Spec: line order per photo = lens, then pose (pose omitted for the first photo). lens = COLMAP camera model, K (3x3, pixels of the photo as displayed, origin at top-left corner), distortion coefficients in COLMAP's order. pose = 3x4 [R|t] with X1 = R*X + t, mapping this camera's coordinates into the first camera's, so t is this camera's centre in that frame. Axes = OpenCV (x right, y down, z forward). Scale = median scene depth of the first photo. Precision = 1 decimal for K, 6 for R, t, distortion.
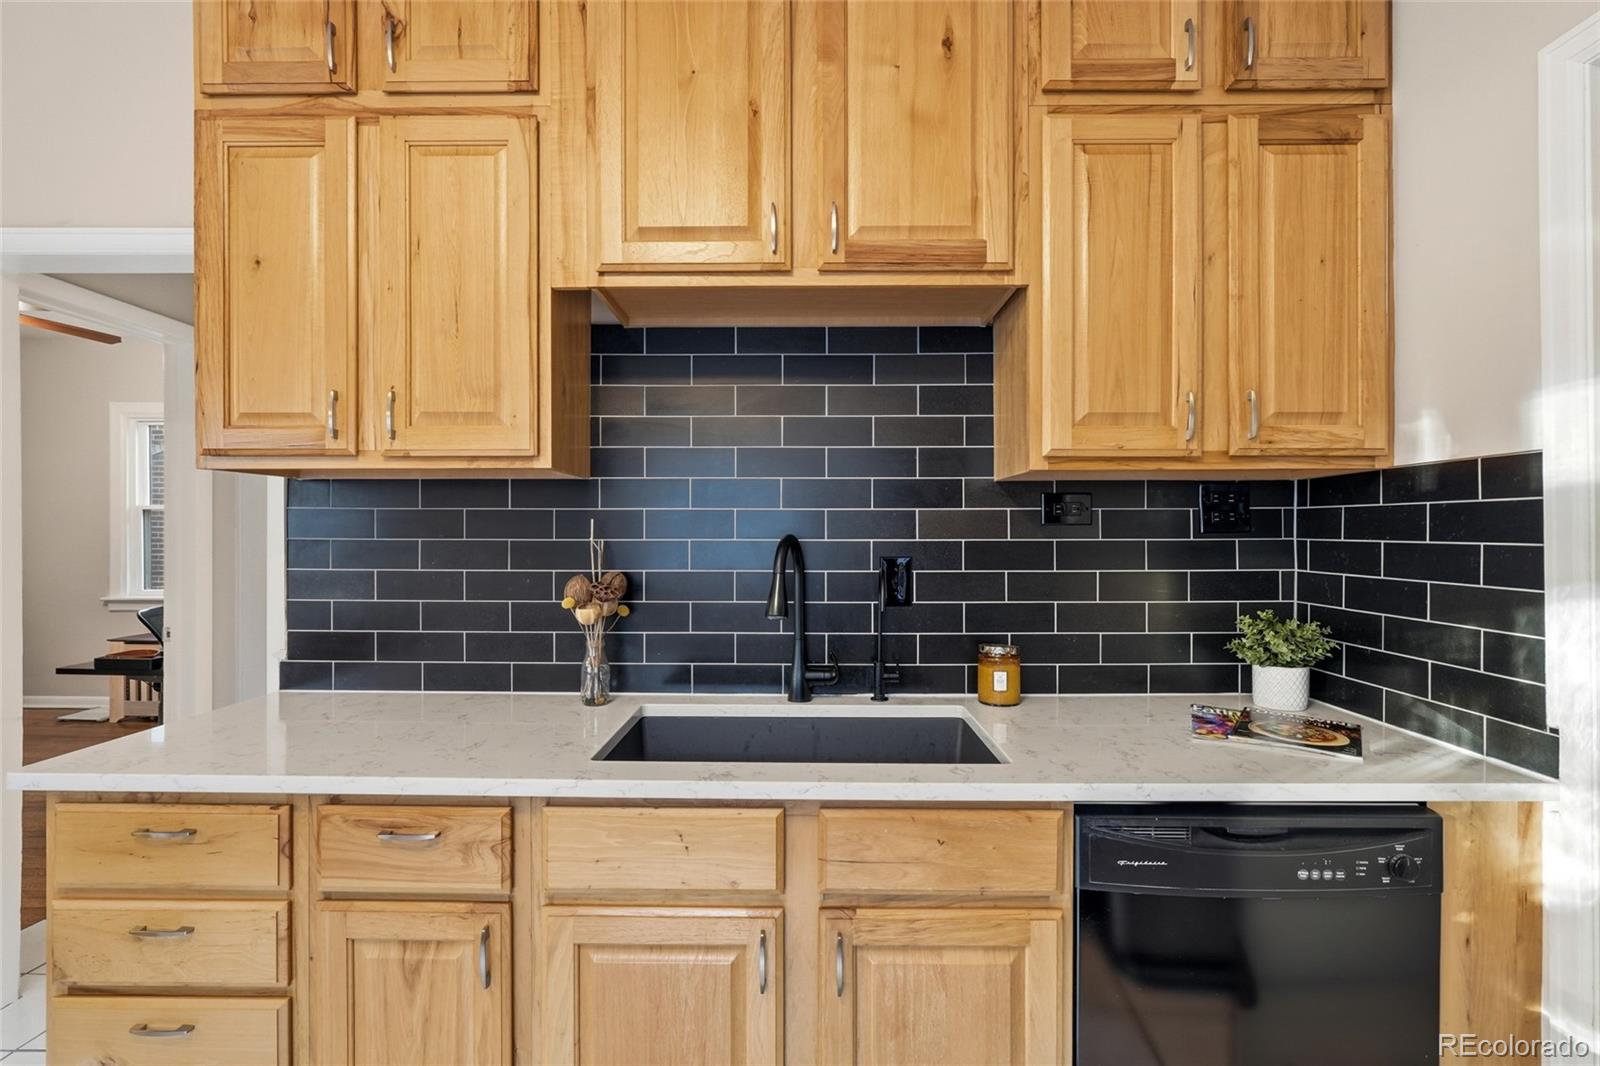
lens RADIAL K [[725.8, 0, 803.3], [0, 725.8, 539.5], [0, 0, 1]] dist [-0.001222, 0.000479]
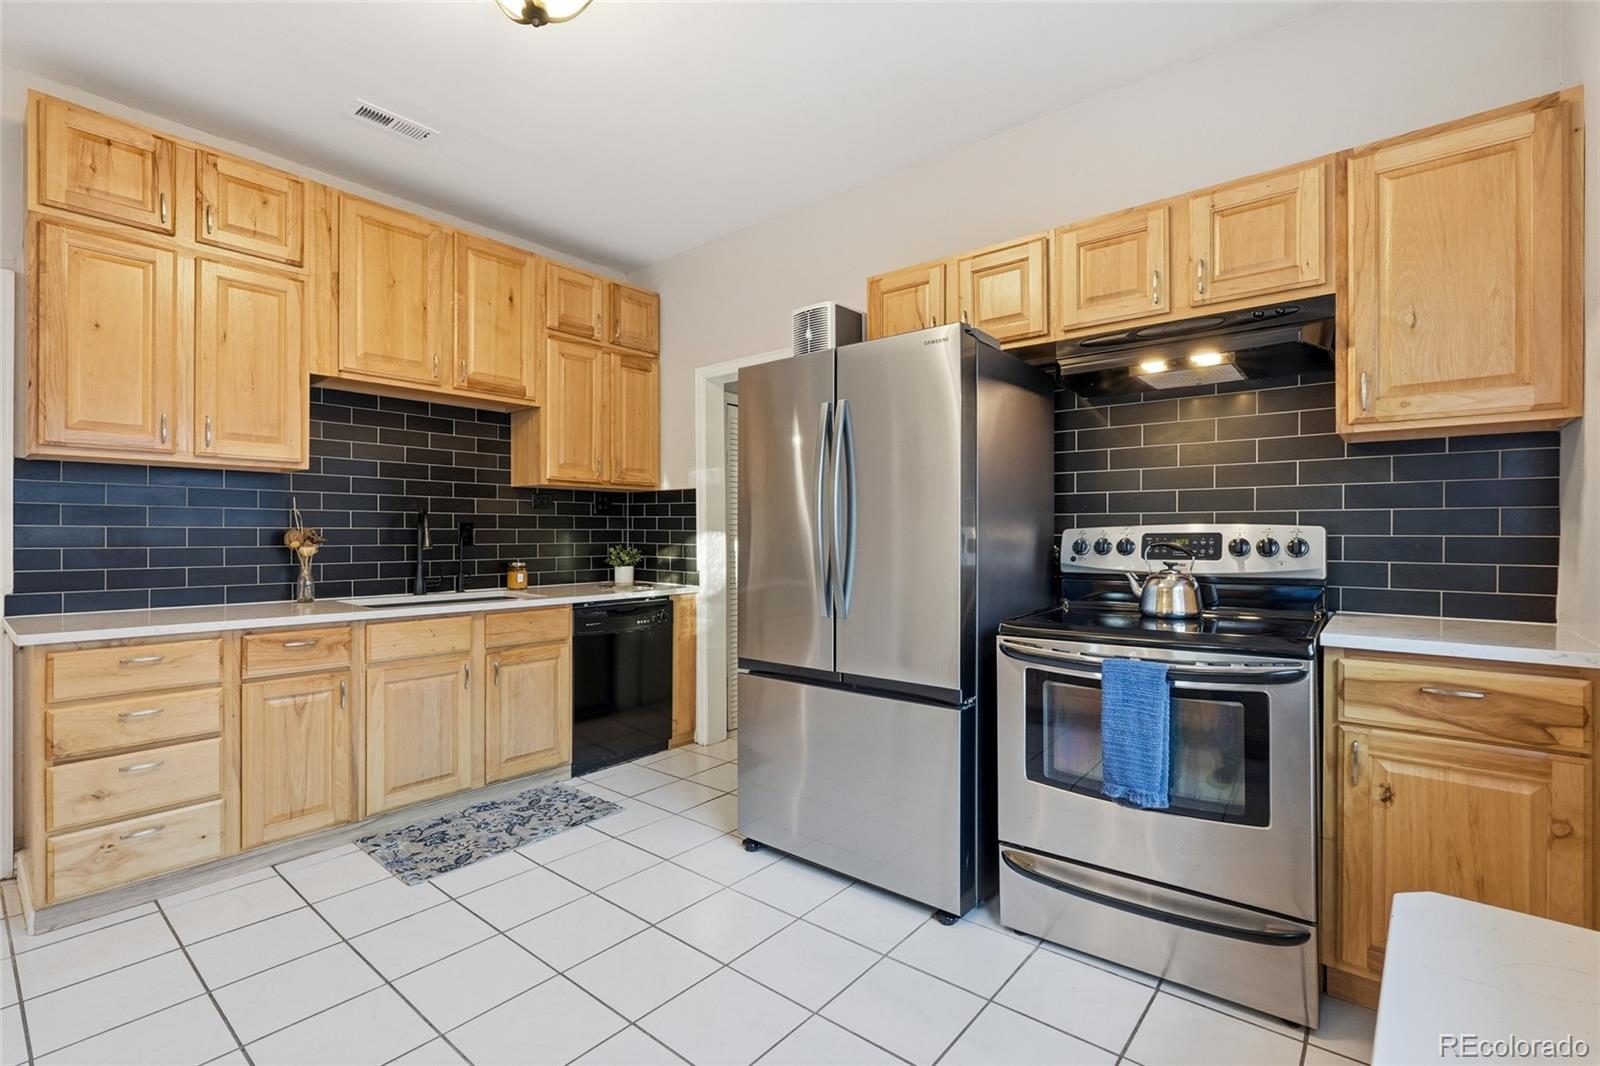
lens RADIAL K [[733.0, 0, 791.9], [0, 733.0, 534.8], [0, 0, 1]] dist [-0.004244, 0.000215]
pose [[0.639922, 0.000445, 0.768439, -1.019220], [0.000624, 0.999999, -0.001099, 0.074252], [-0.768439, 0.001183, 0.639922, -1.183234]]
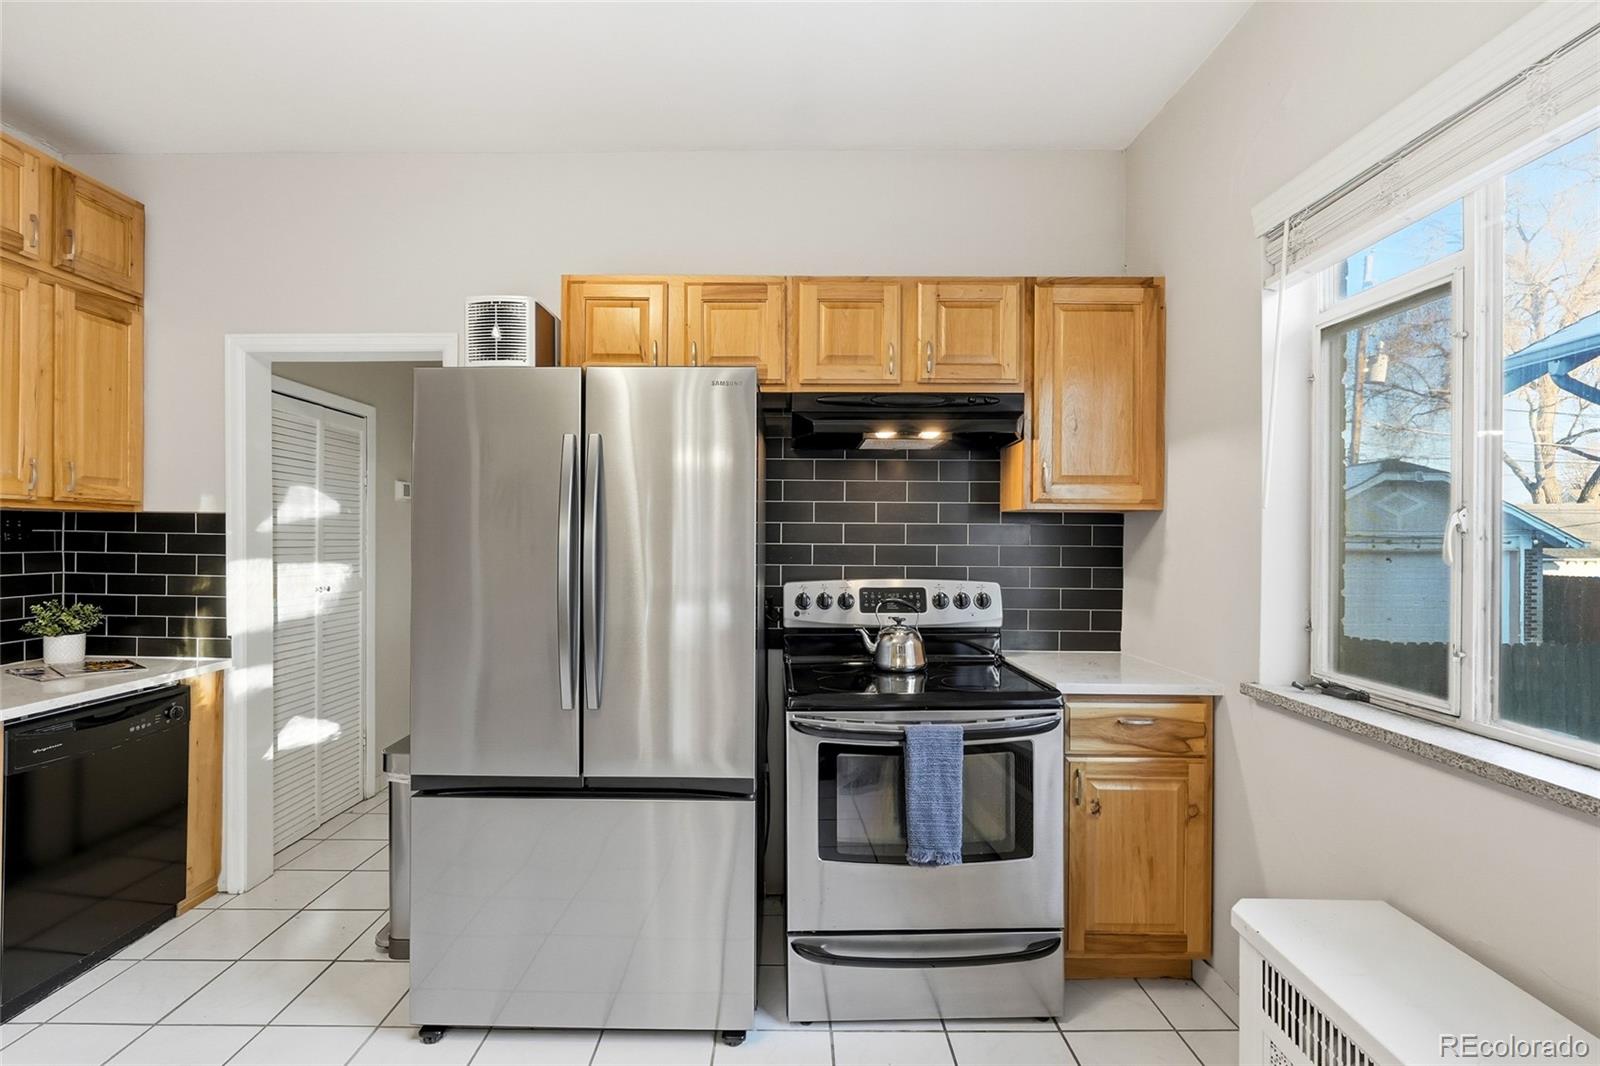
lens RADIAL K [[761.1, 0, 787.0], [0, 761.1, 539.5], [0, 0, 1]] dist [-0.003724, 0.000874]
pose [[0.003927, -0.000258, 0.999992, -1.040246], [-0.005151, 0.999987, 0.000279, -0.040340], [-0.999979, -0.005152, 0.003925, -0.585583]]
